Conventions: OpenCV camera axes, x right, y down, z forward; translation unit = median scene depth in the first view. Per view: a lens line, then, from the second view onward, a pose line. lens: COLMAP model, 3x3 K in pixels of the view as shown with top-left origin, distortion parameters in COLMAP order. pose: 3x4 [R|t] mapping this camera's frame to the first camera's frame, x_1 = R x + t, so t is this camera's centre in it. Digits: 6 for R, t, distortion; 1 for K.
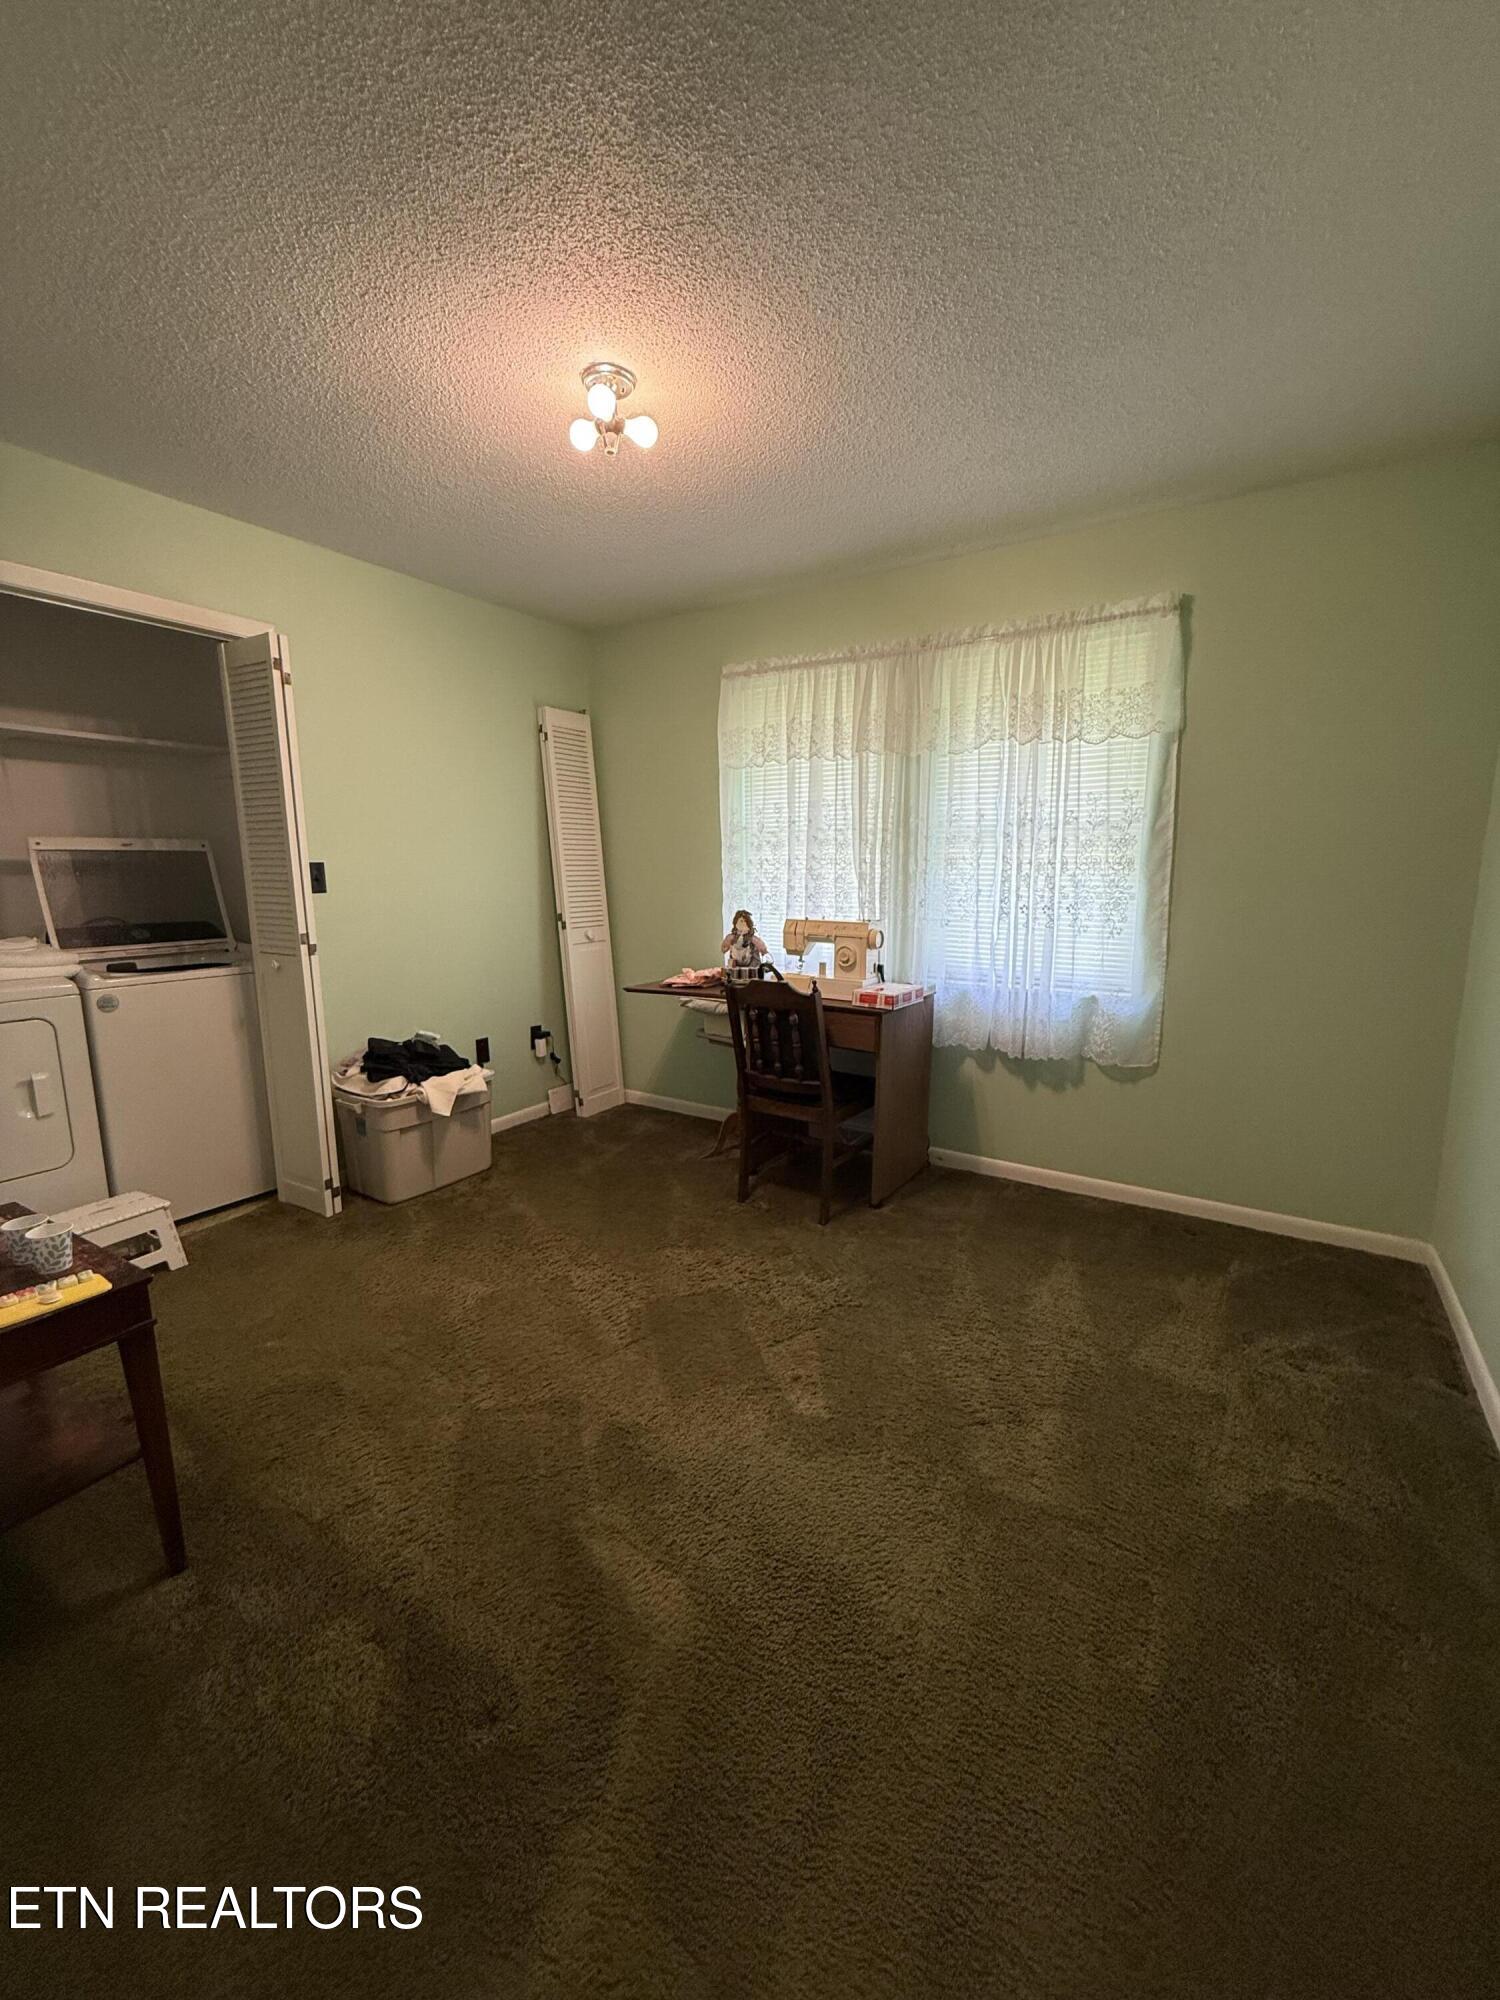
lens RADIAL K [[799.4, 0, 748.4], [0, 799.4, 993.1], [0, 0, 1]] dist [-0.000517, 0.000136]
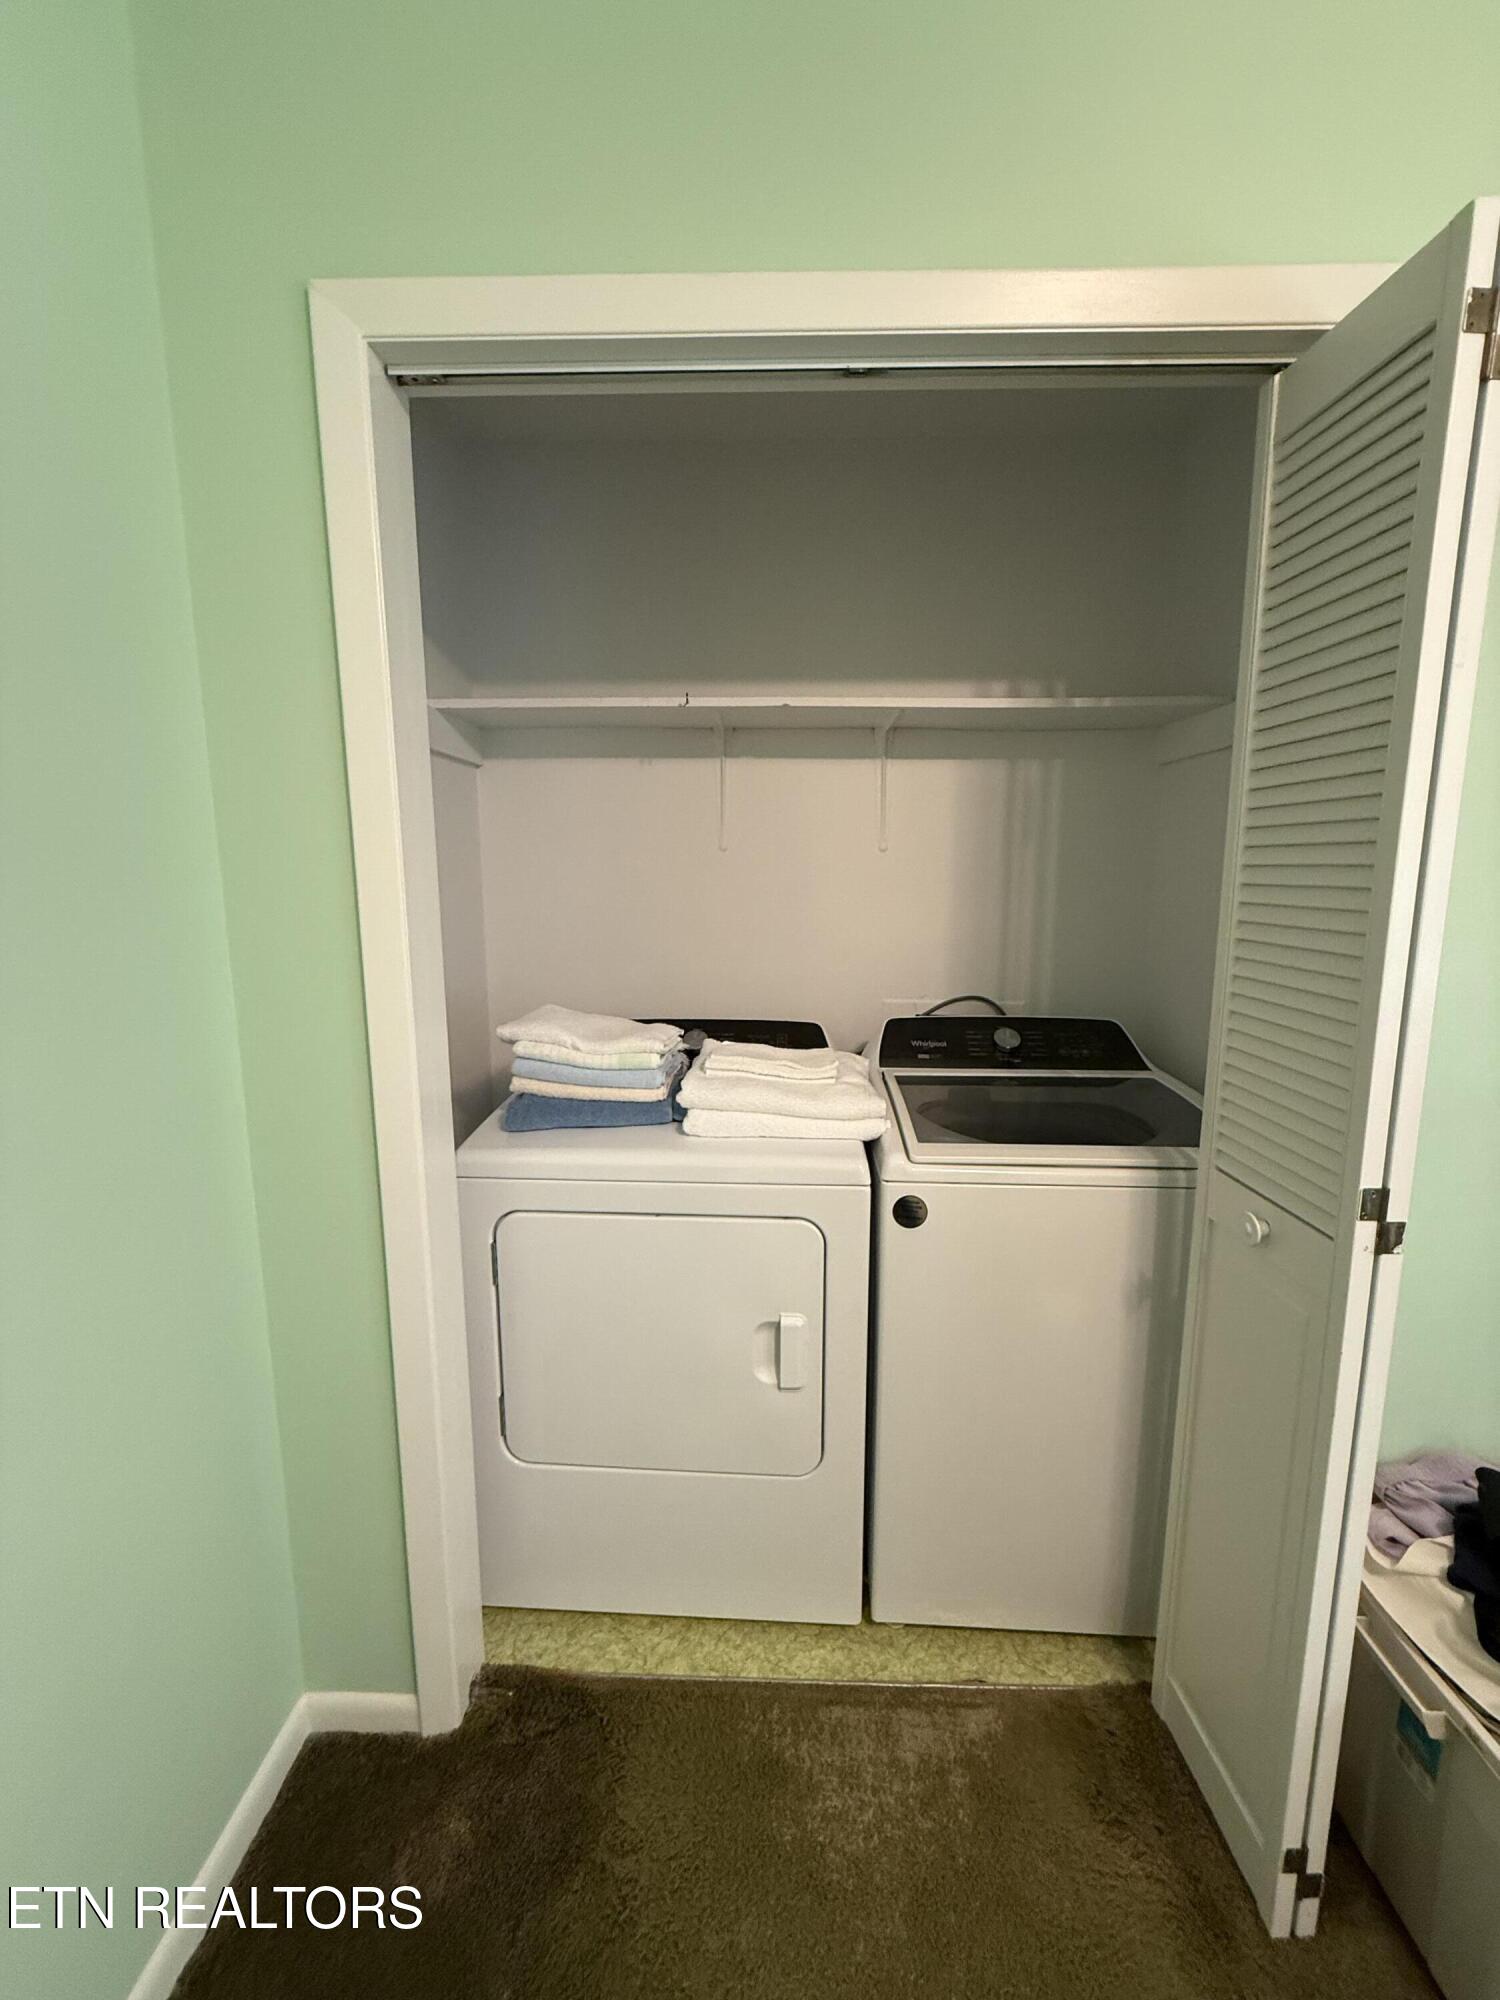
lens RADIAL K [[799.4, 0, 748.4], [0, 799.4, 993.1], [0, 0, 1]] dist [-0.000517, 0.000136]
pose [[0.512543, 0.135072, -0.847971, -0.406277], [-0.139991, 0.987482, 0.072678, -0.136516], [0.847173, 0.081458, 0.525036, 0.584364]]
